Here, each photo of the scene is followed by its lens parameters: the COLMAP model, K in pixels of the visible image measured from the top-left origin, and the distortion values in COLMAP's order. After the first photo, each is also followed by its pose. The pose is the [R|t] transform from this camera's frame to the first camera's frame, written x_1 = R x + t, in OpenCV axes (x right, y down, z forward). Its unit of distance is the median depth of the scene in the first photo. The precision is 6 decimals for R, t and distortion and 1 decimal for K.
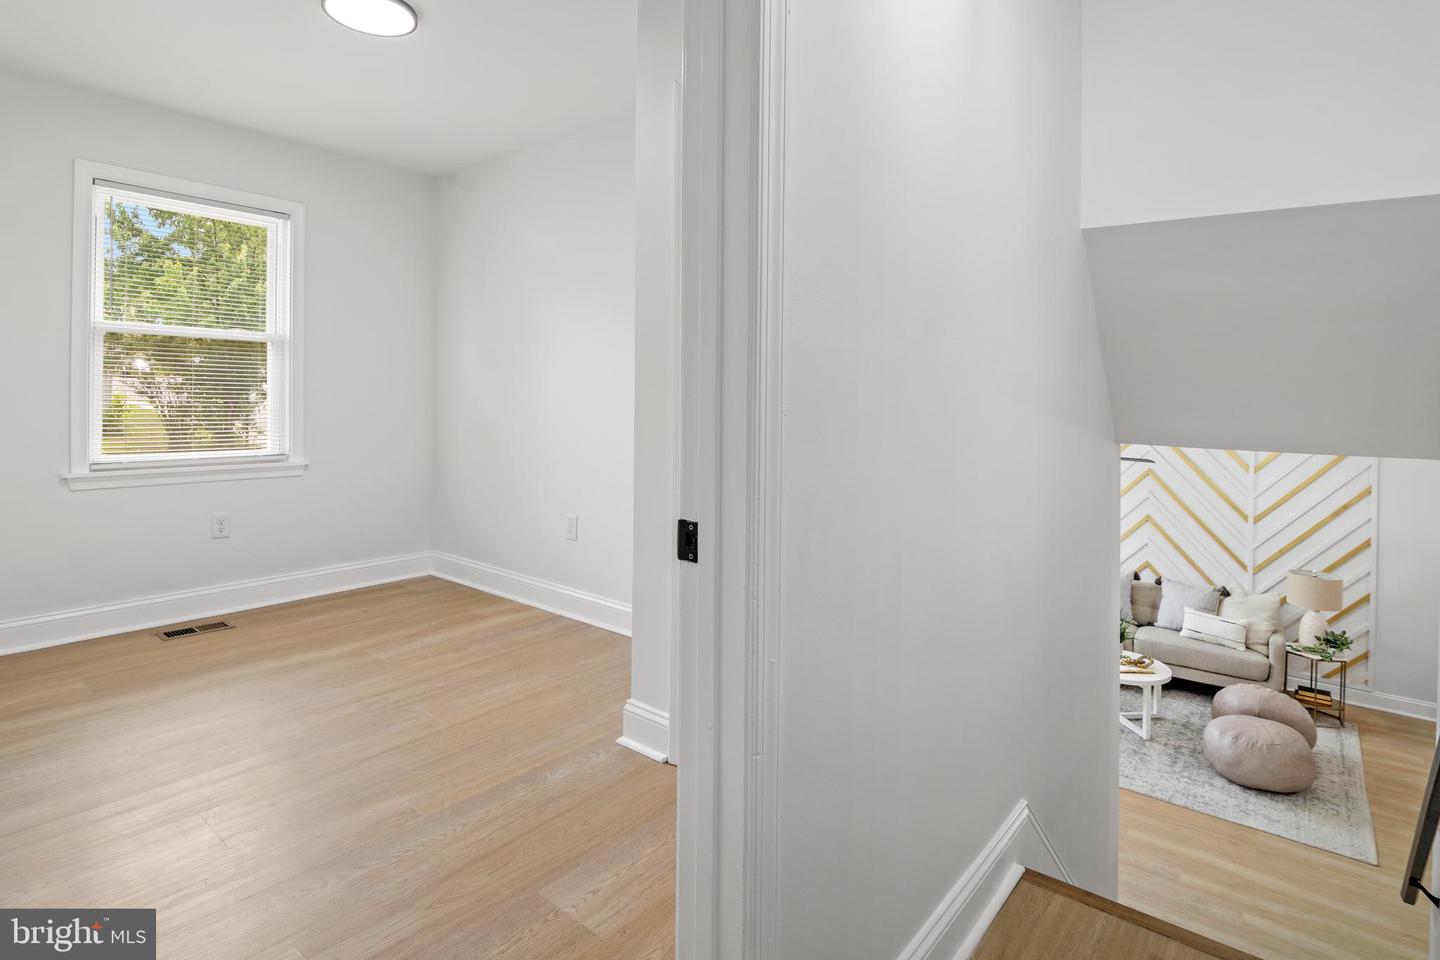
lens RADIAL K [[756.2, 0, 719.4], [0, 756.2, 418.3], [0, 0, 1]] dist [-0.015424, 0.000133]
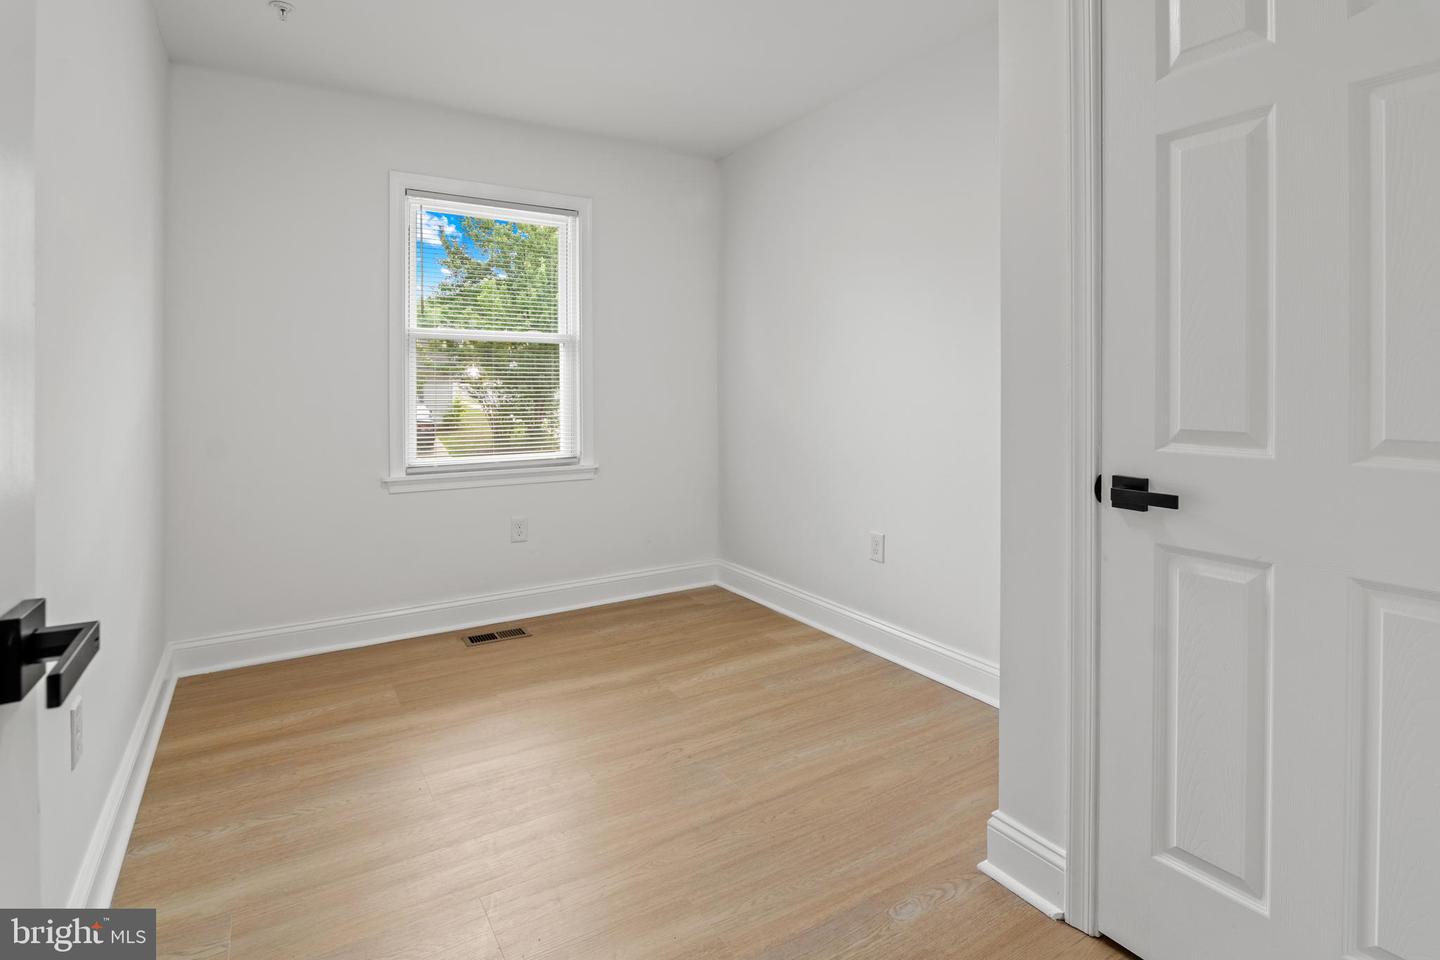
lens RADIAL K [[733.8, 0, 722.1], [0, 733.8, 393.0], [0, 0, 1]] dist [-0.013046, -0.001817]
pose [[0.944082, -0.020861, -0.329049, -0.100075], [0.012474, 0.999542, -0.027580, -0.008087], [0.329473, 0.021934, 0.943910, 0.193037]]
